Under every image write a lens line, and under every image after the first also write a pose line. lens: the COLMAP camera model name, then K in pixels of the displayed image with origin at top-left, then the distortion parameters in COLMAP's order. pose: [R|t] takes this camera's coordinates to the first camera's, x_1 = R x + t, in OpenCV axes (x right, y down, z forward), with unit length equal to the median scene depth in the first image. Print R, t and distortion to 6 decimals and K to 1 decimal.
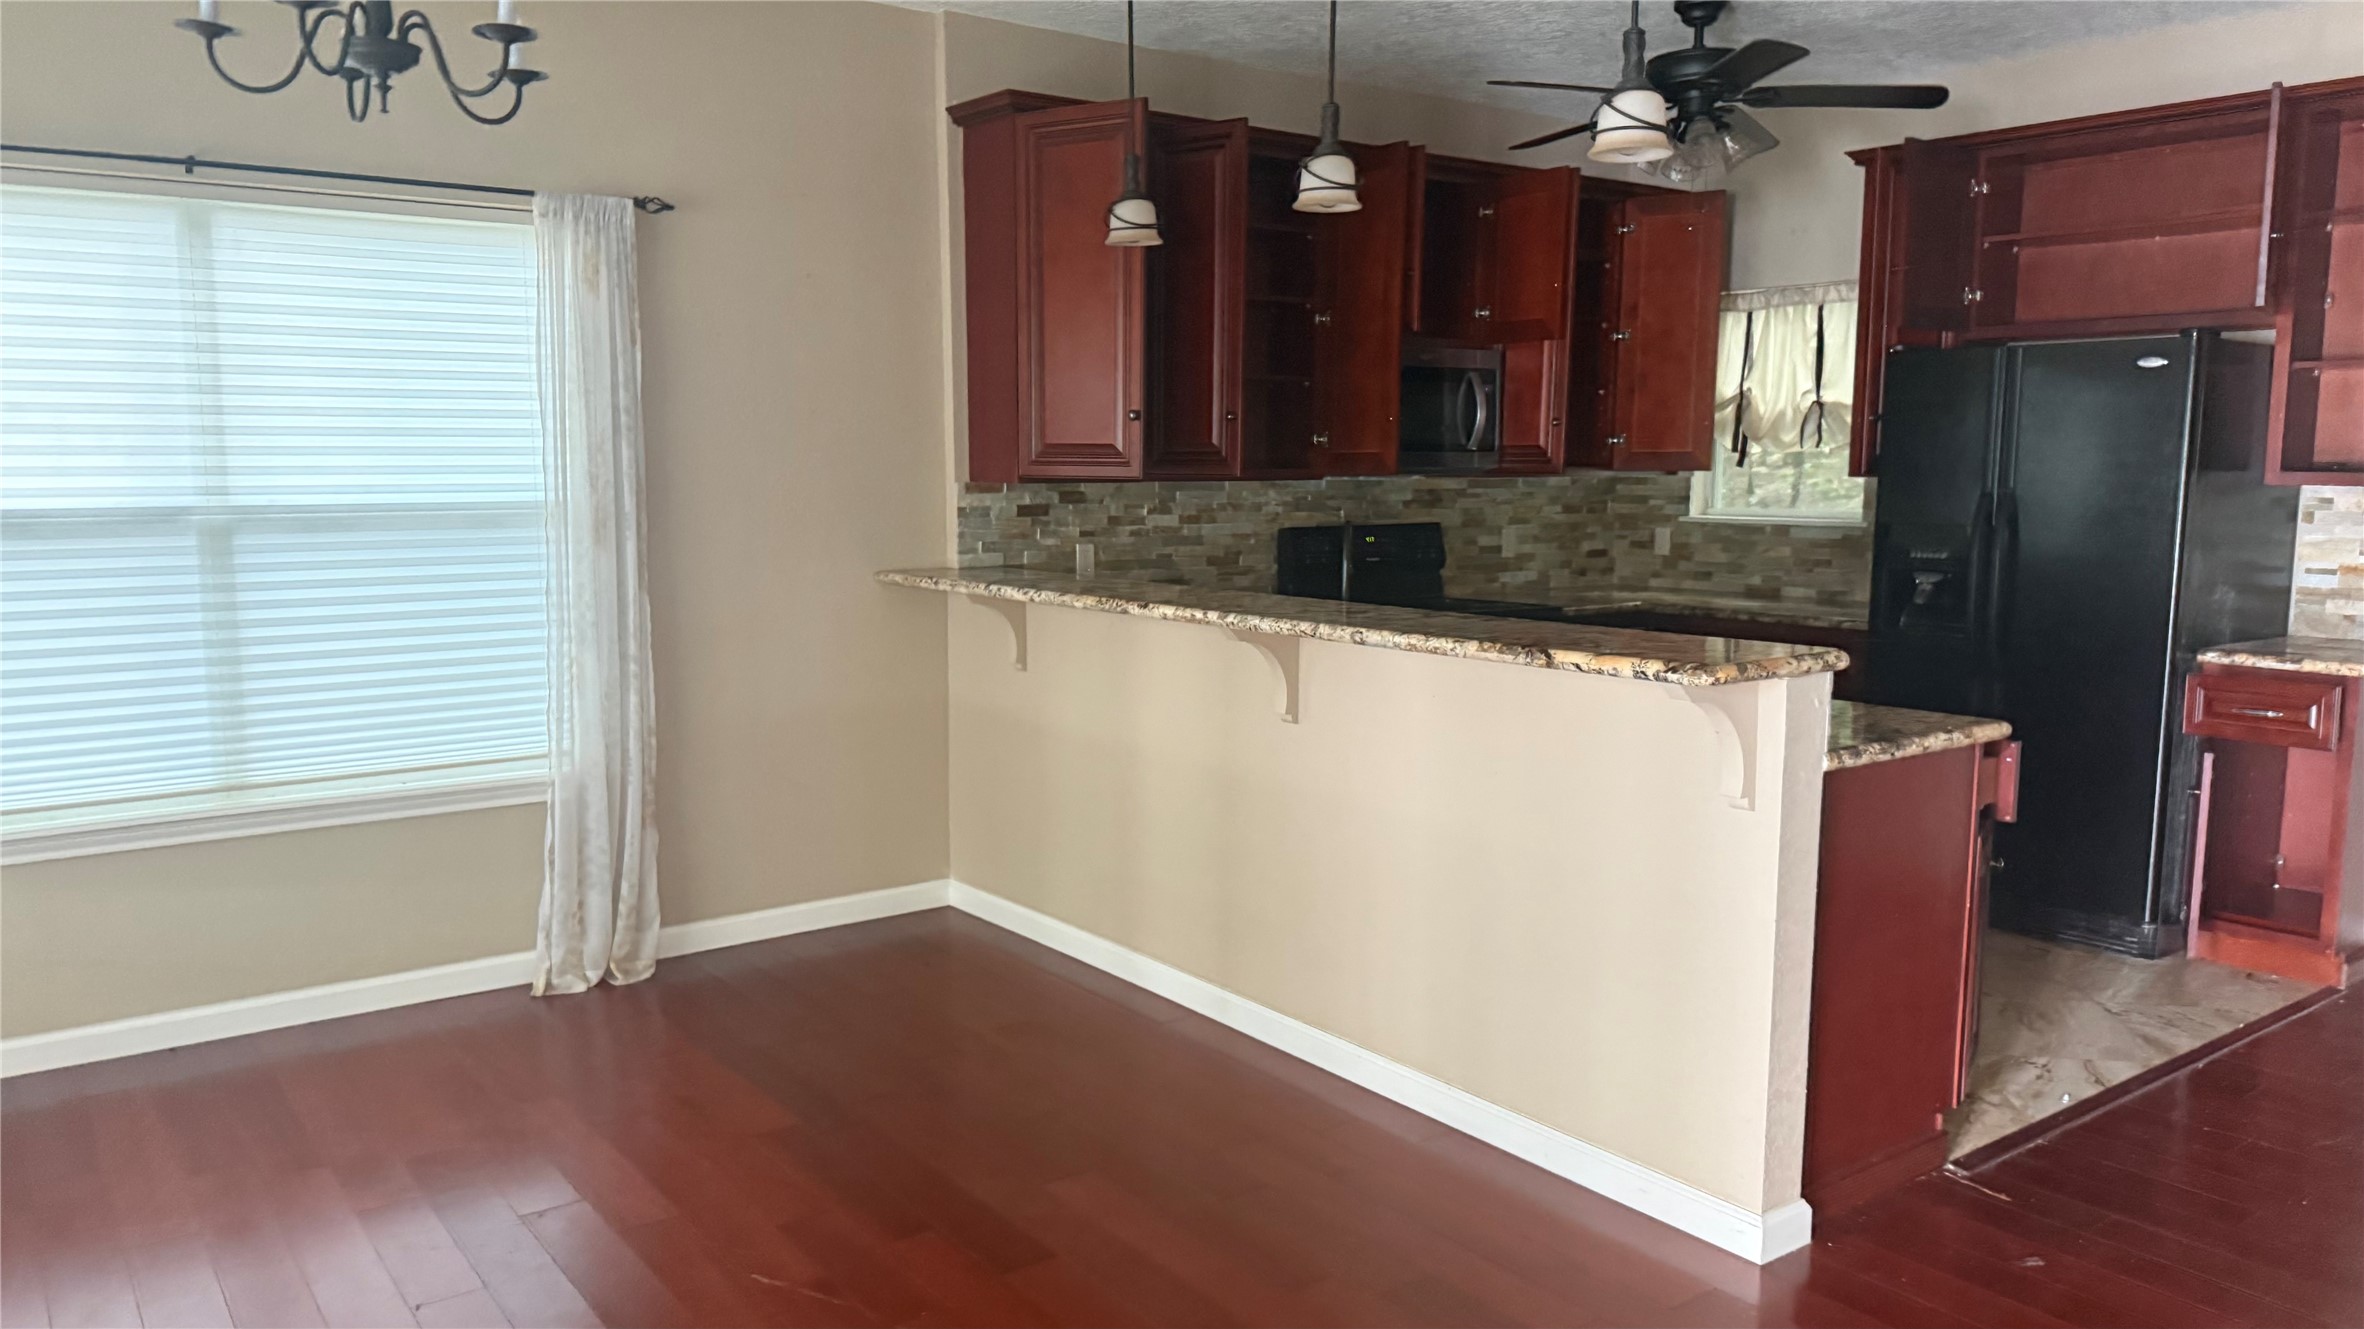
lens RADIAL K [[1667.6, 0, 1173.9], [0, 1667.6, 668.8], [0, 0, 1]] dist [0.045418, -0.037482]
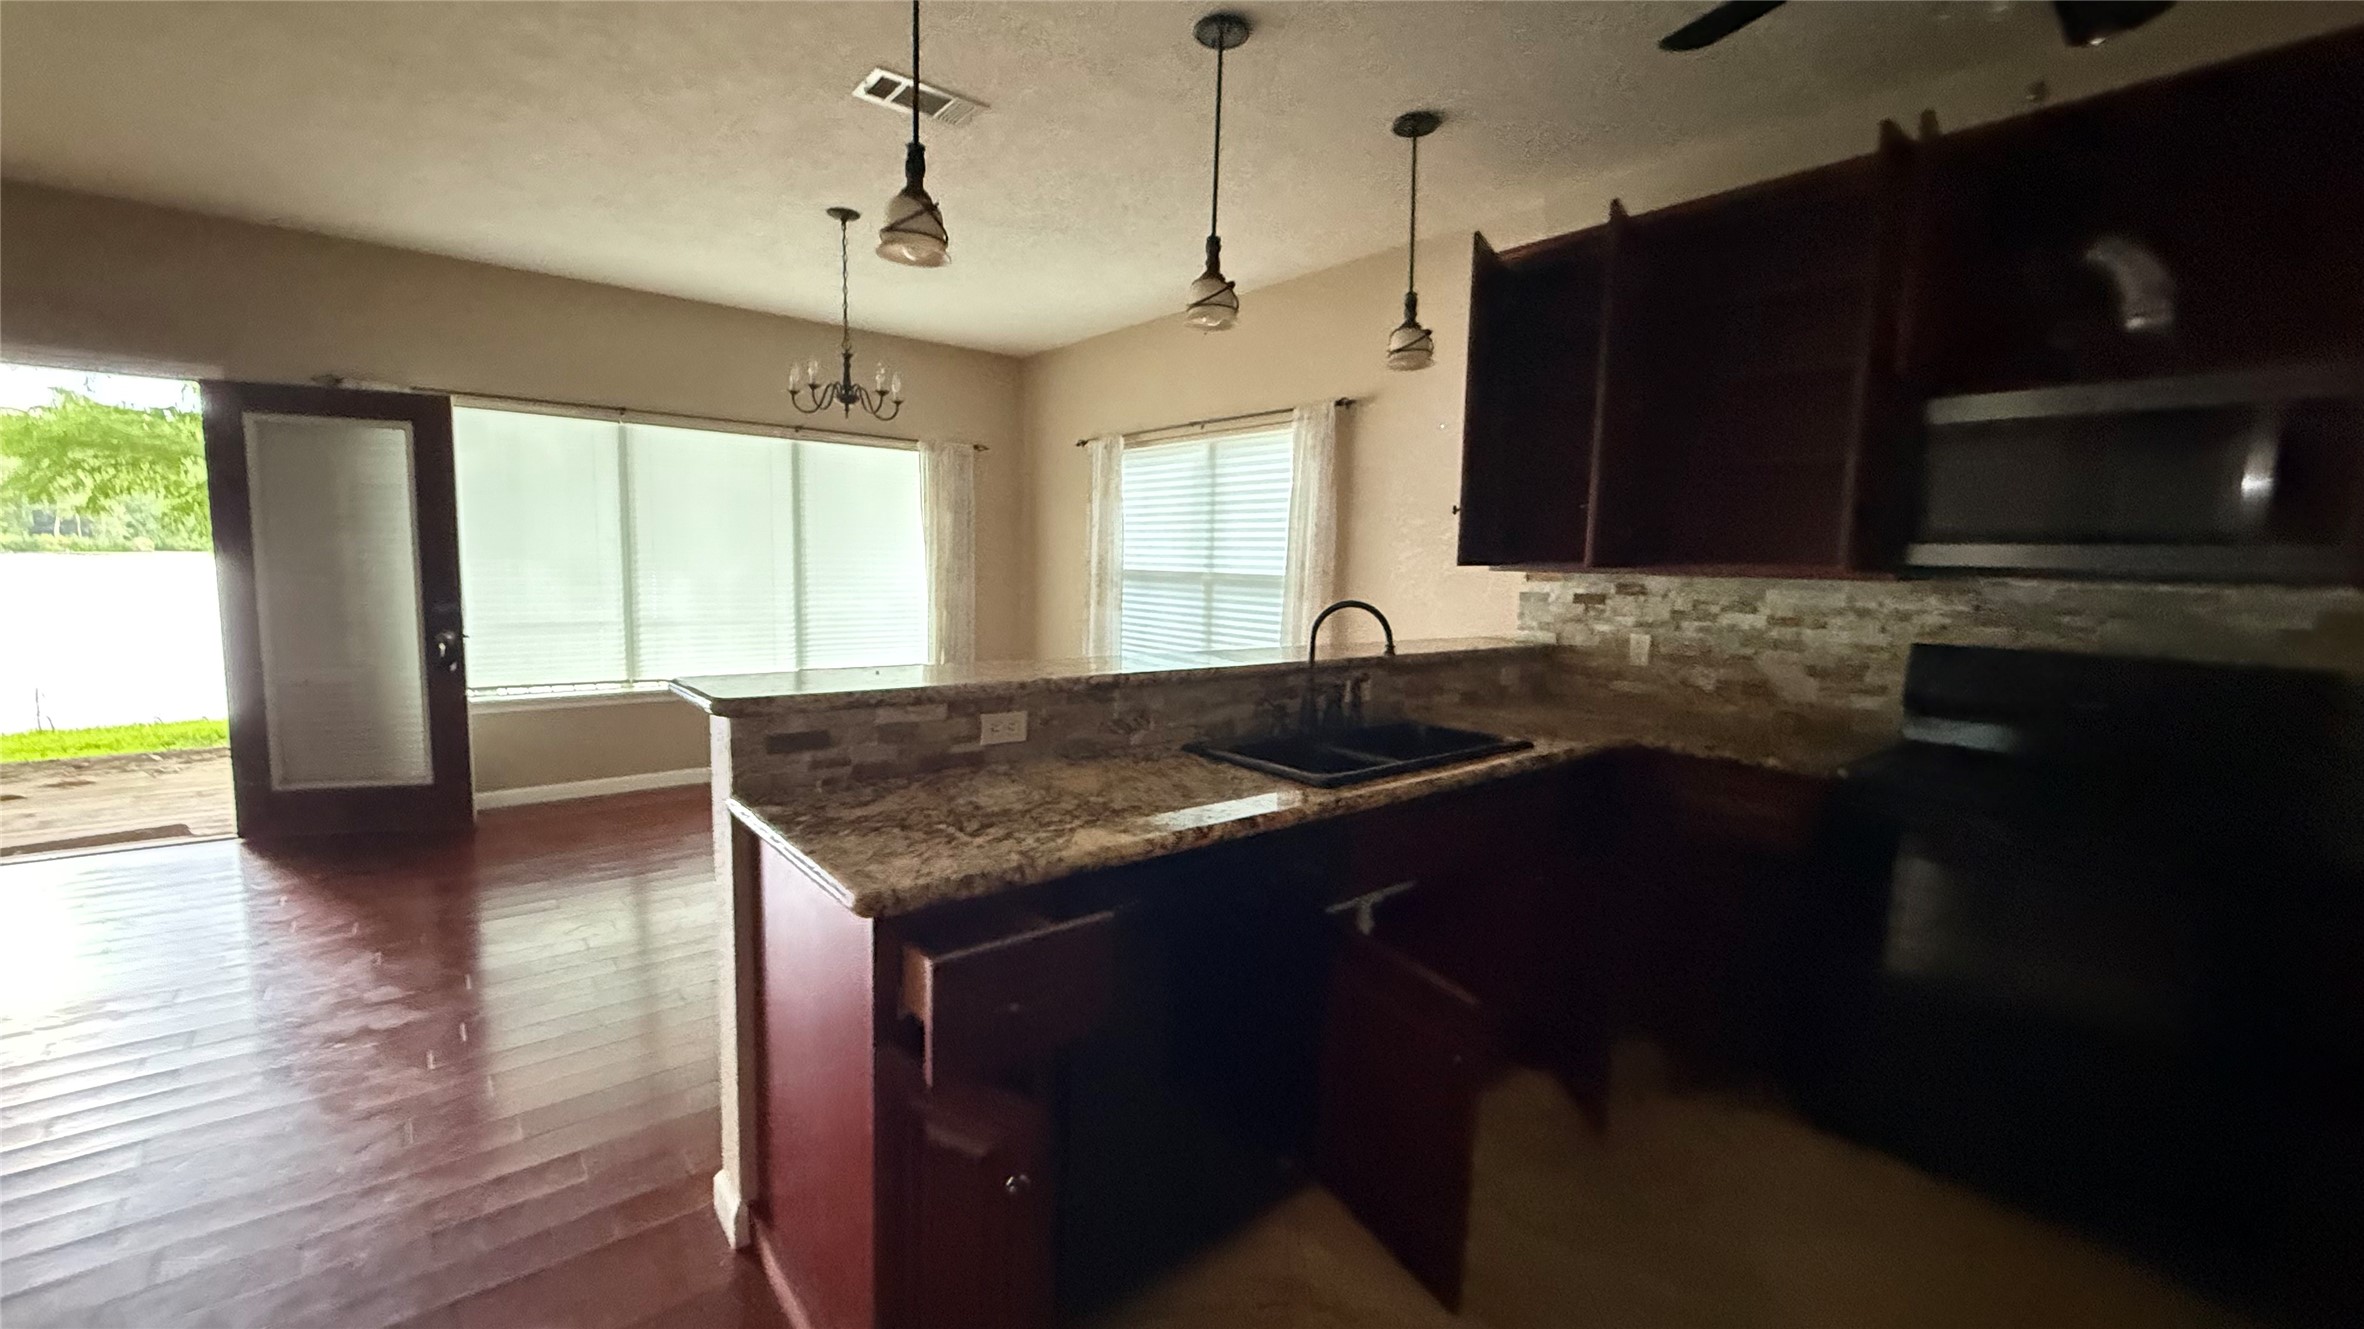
lens RADIAL K [[958.0, 0, 1173.1], [0, 958.0, 662.8], [0, 0, 1]] dist [0.002192, 0.000541]
pose [[0.014961, 0.108464, -0.993988, 0.546993], [-0.144684, 0.983872, 0.105182, -0.076700], [0.989365, 0.142240, 0.030413, 0.678644]]
